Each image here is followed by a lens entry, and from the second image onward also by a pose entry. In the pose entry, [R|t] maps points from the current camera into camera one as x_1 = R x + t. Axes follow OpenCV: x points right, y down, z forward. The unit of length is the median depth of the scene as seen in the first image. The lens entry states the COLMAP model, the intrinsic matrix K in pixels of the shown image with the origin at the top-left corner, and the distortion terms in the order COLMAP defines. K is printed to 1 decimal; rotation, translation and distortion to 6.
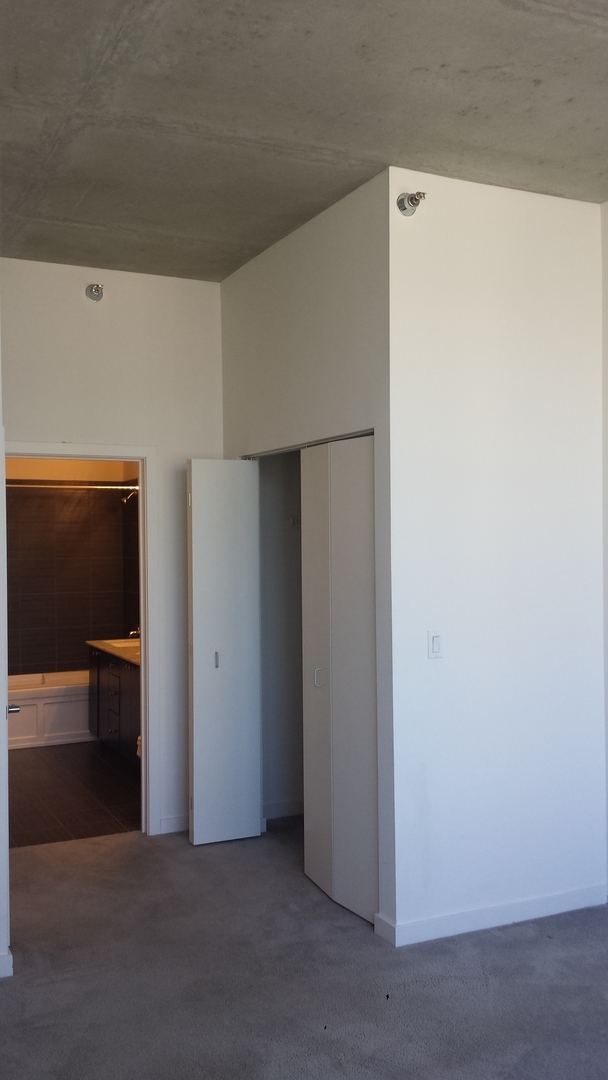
lens RADIAL K [[1000.6, 0, 321.1], [0, 1000.6, 543.2], [0, 0, 1]] dist [0.150653, -0.352979]
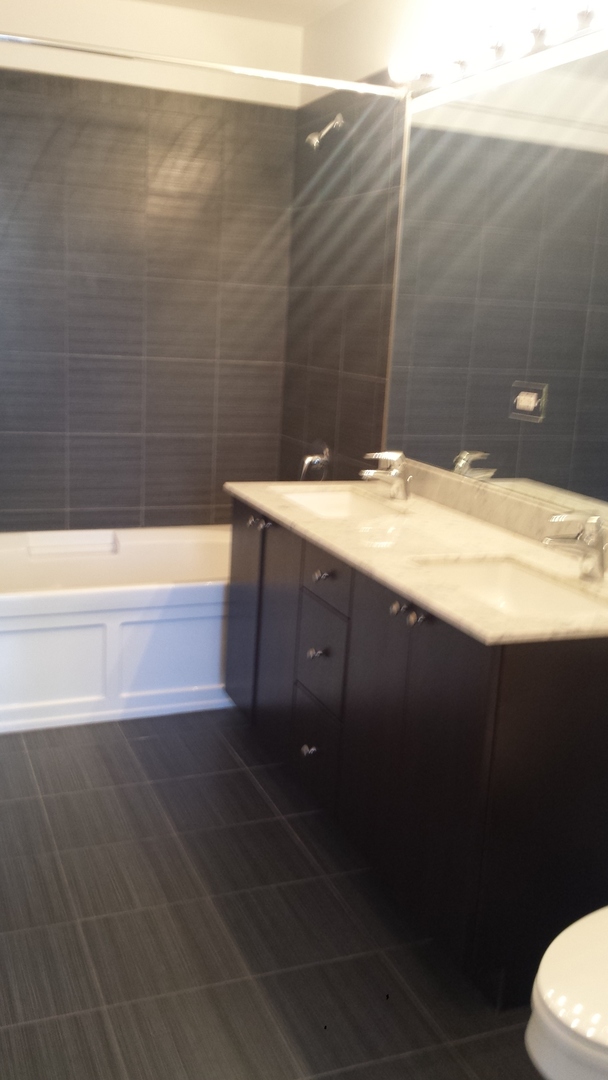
lens RADIAL K [[1000.6, 0, 321.1], [0, 1000.6, 543.2], [0, 0, 1]] dist [0.150653, -0.352979]
pose [[0.996628, 0.073368, -0.036742, -0.162371], [-0.064345, 0.976666, 0.204898, 0.033226], [0.050918, -0.201843, 0.978093, 0.549166]]
